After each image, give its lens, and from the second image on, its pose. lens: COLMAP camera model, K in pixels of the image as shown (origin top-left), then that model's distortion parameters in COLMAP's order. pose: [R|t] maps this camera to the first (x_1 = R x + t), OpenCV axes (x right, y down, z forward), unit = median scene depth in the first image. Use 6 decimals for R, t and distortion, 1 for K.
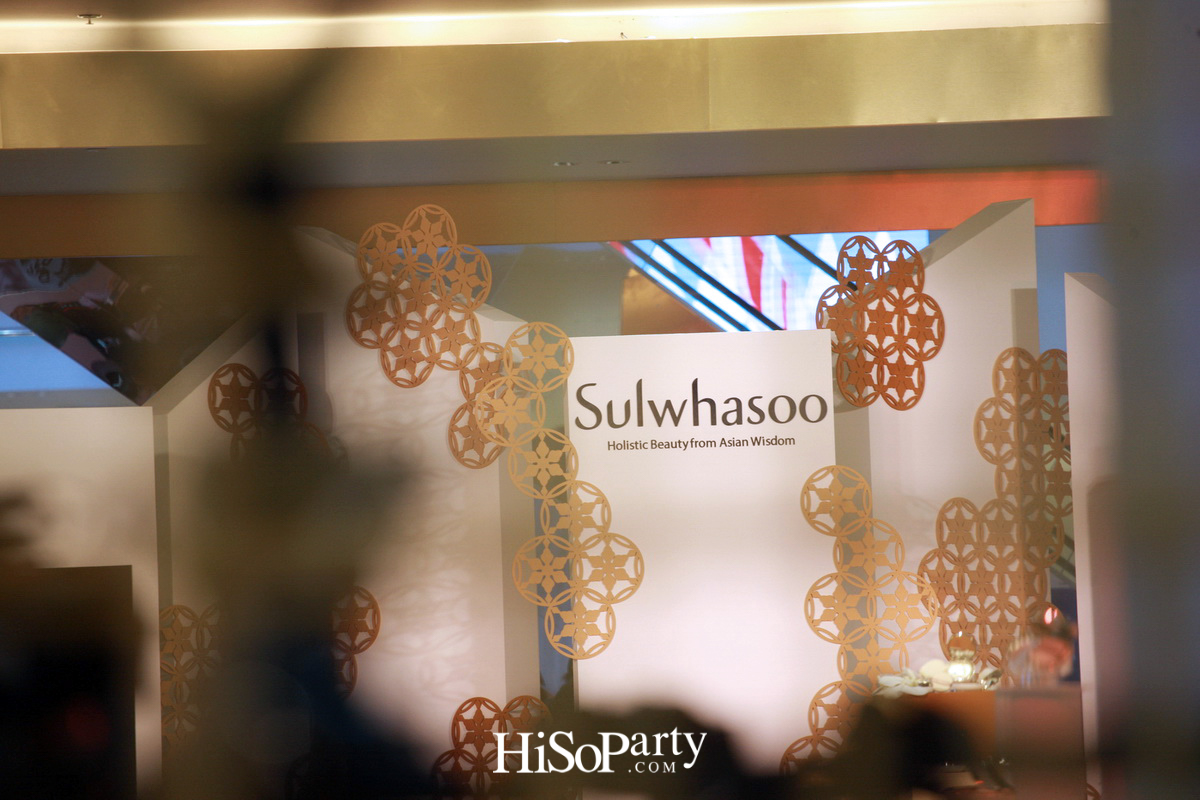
lens RADIAL K [[6582.2, 0, 597.8], [0, 6582.2, 401.2], [0, 0, 1]] dist [2.370740, 0.000000]
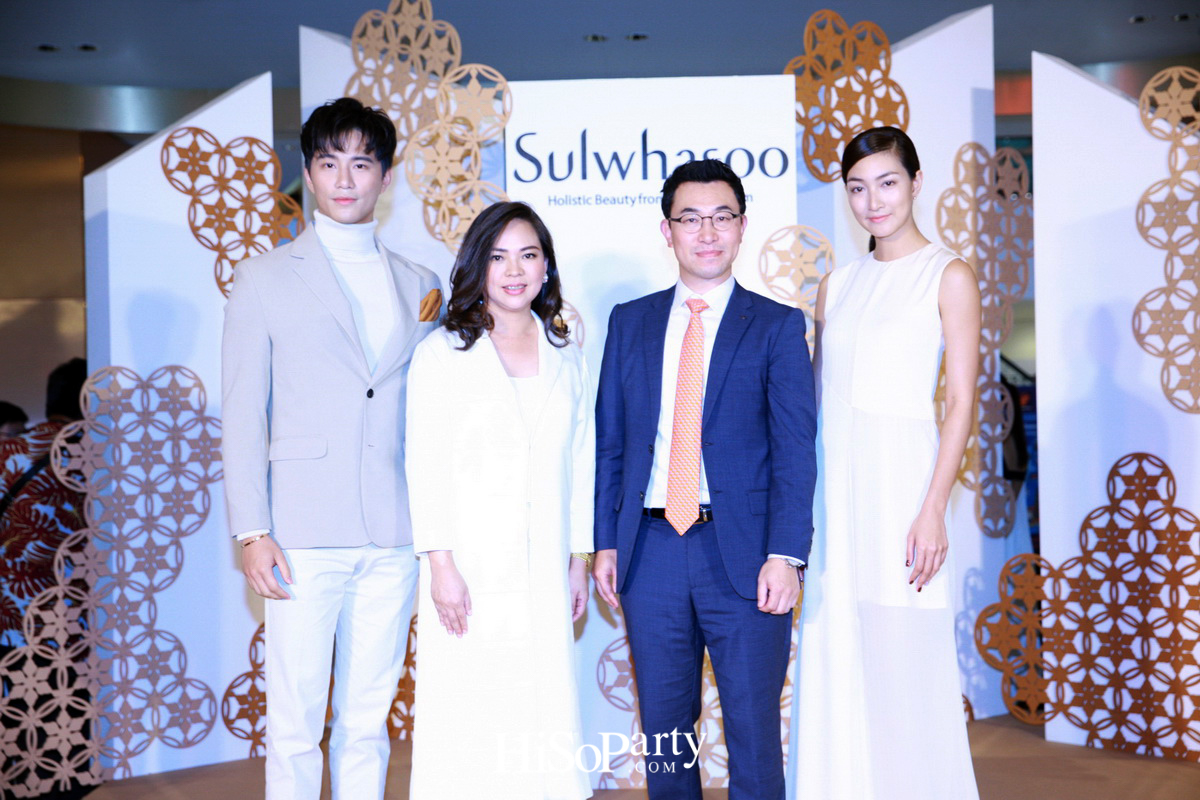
lens RADIAL K [[1661.7, 0, 588.7], [0, 1661.7, 399.0], [0, 0, 1]] dist [0.096560, 0.000000]
pose [[0.994445, 0.016760, -0.103918, 0.031742], [-0.013954, 0.999520, 0.027669, 0.027930], [0.104332, -0.026065, 0.994201, 0.766370]]
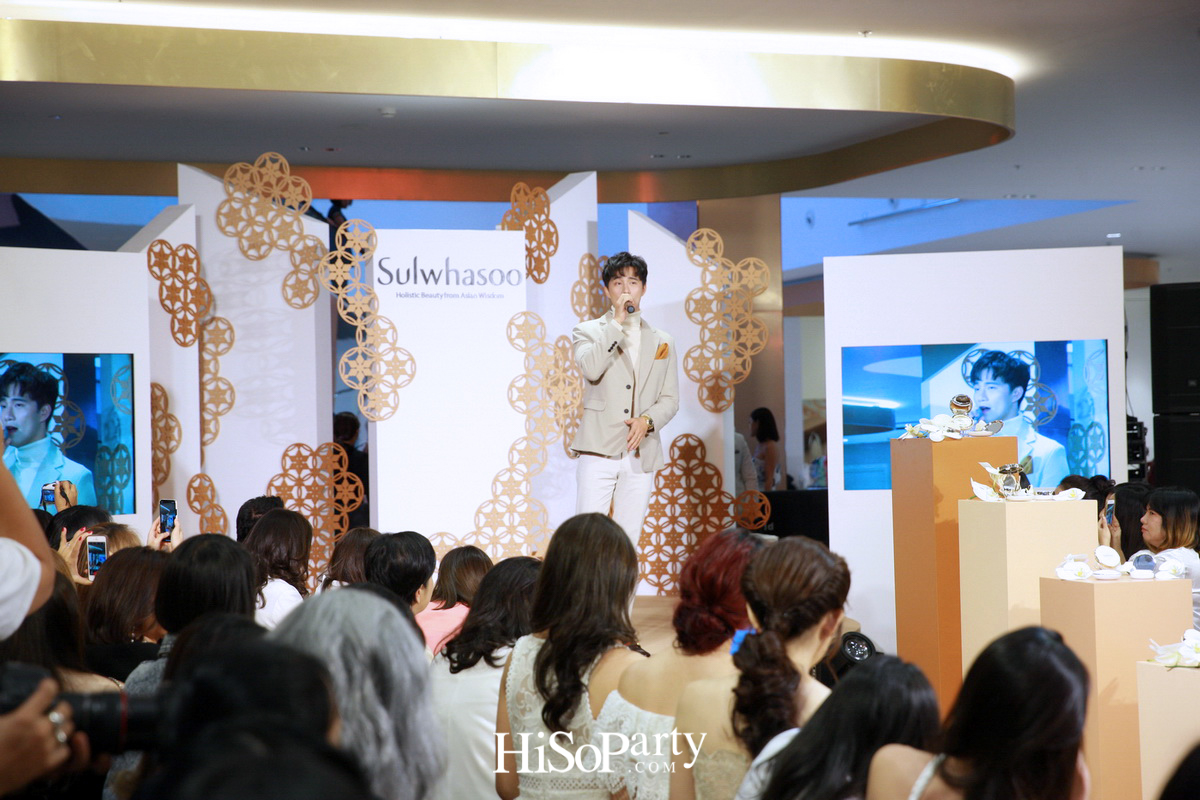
lens RADIAL K [[2282.8, 0, 618.0], [0, 2282.8, 392.2], [0, 0, 1]] dist [0.199466, 0.000000]
pose [[0.965276, 0.020836, 0.260401, -0.095094], [-0.025413, 0.999576, 0.014224, 0.021755], [-0.259994, -0.020347, 0.965396, 0.420633]]
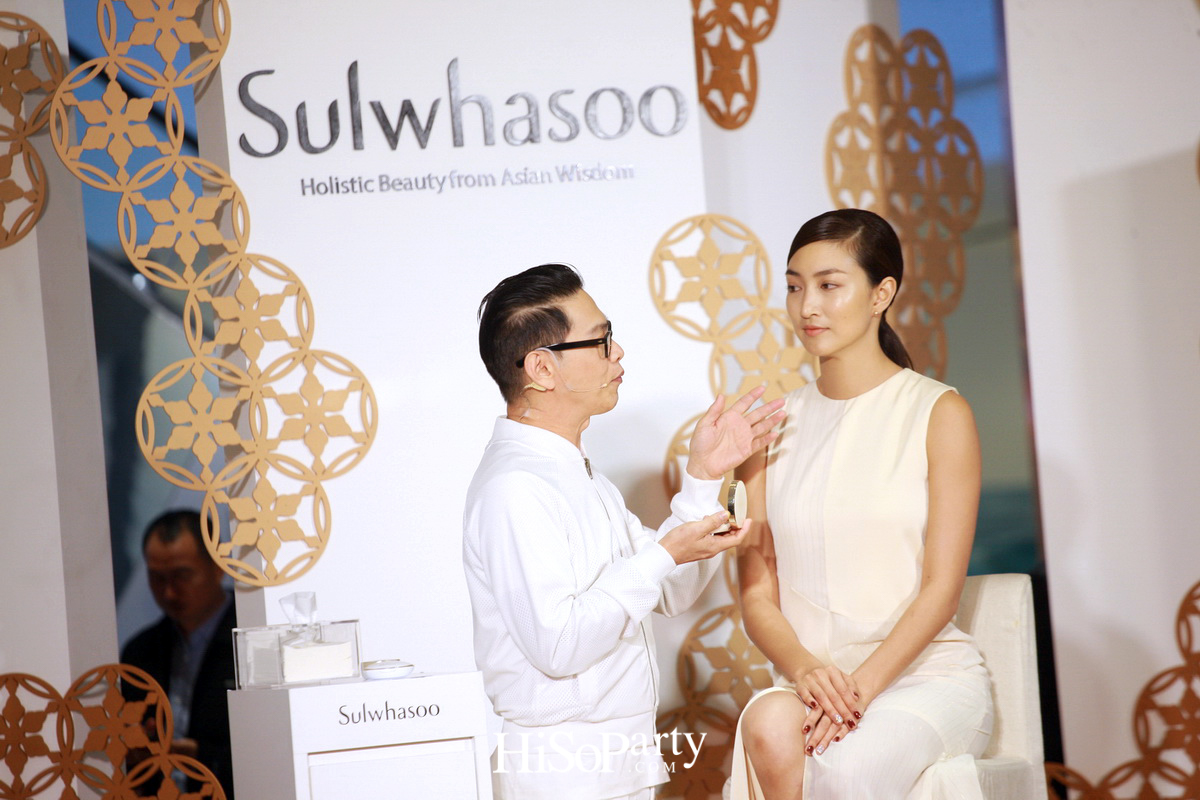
lens RADIAL K [[6446.5, 0, 612.3], [0, 6446.5, 399.5], [0, 0, 1]] dist [2.272361, 0.000000]
pose [[0.971621, -0.034888, 0.233956, -0.097714], [0.035451, 0.999370, 0.001799, 0.023887], [-0.233871, 0.006546, 0.972246, 0.480132]]
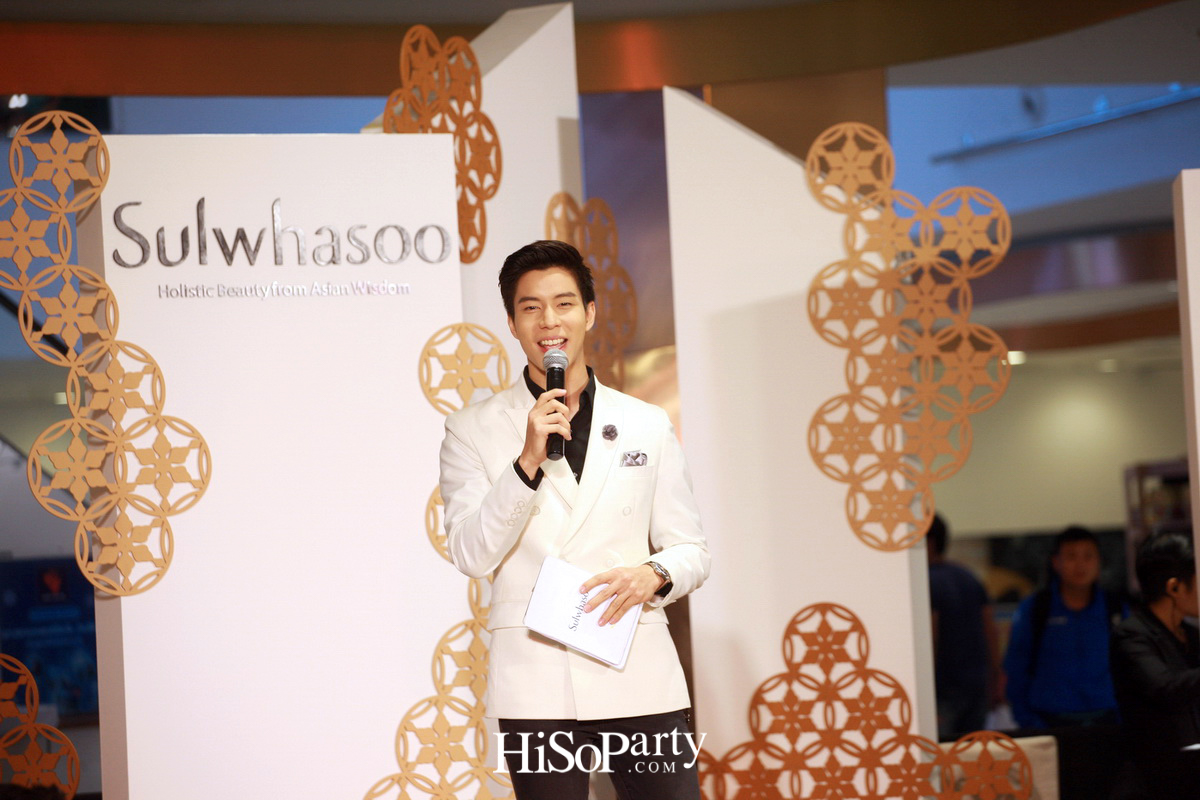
lens RADIAL K [[4517.0, 0, 594.4], [0, 4517.0, 404.3], [0, 0, 1]] dist [0.755751, 0.000000]
pose [[0.945735, 0.000061, 0.324939, -0.111644], [0.005837, 0.999835, -0.017176, 0.027286], [-0.324886, 0.018141, 0.945579, 0.526211]]
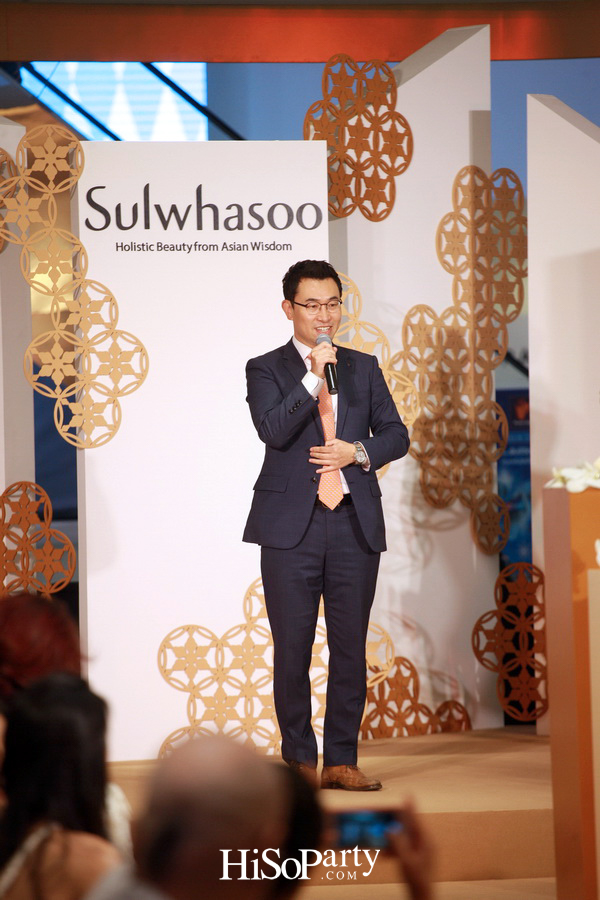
lens RADIAL K [[4936.7, 0, 316.0], [0, 4936.7, 448.4], [0, 0, 1]] dist [2.370740, 0.000000]
pose [[0.994138, 0.016622, 0.106831, -0.050936], [-0.020633, 0.999119, 0.036545, 0.009246], [-0.106129, -0.038535, 0.993605, 0.205661]]
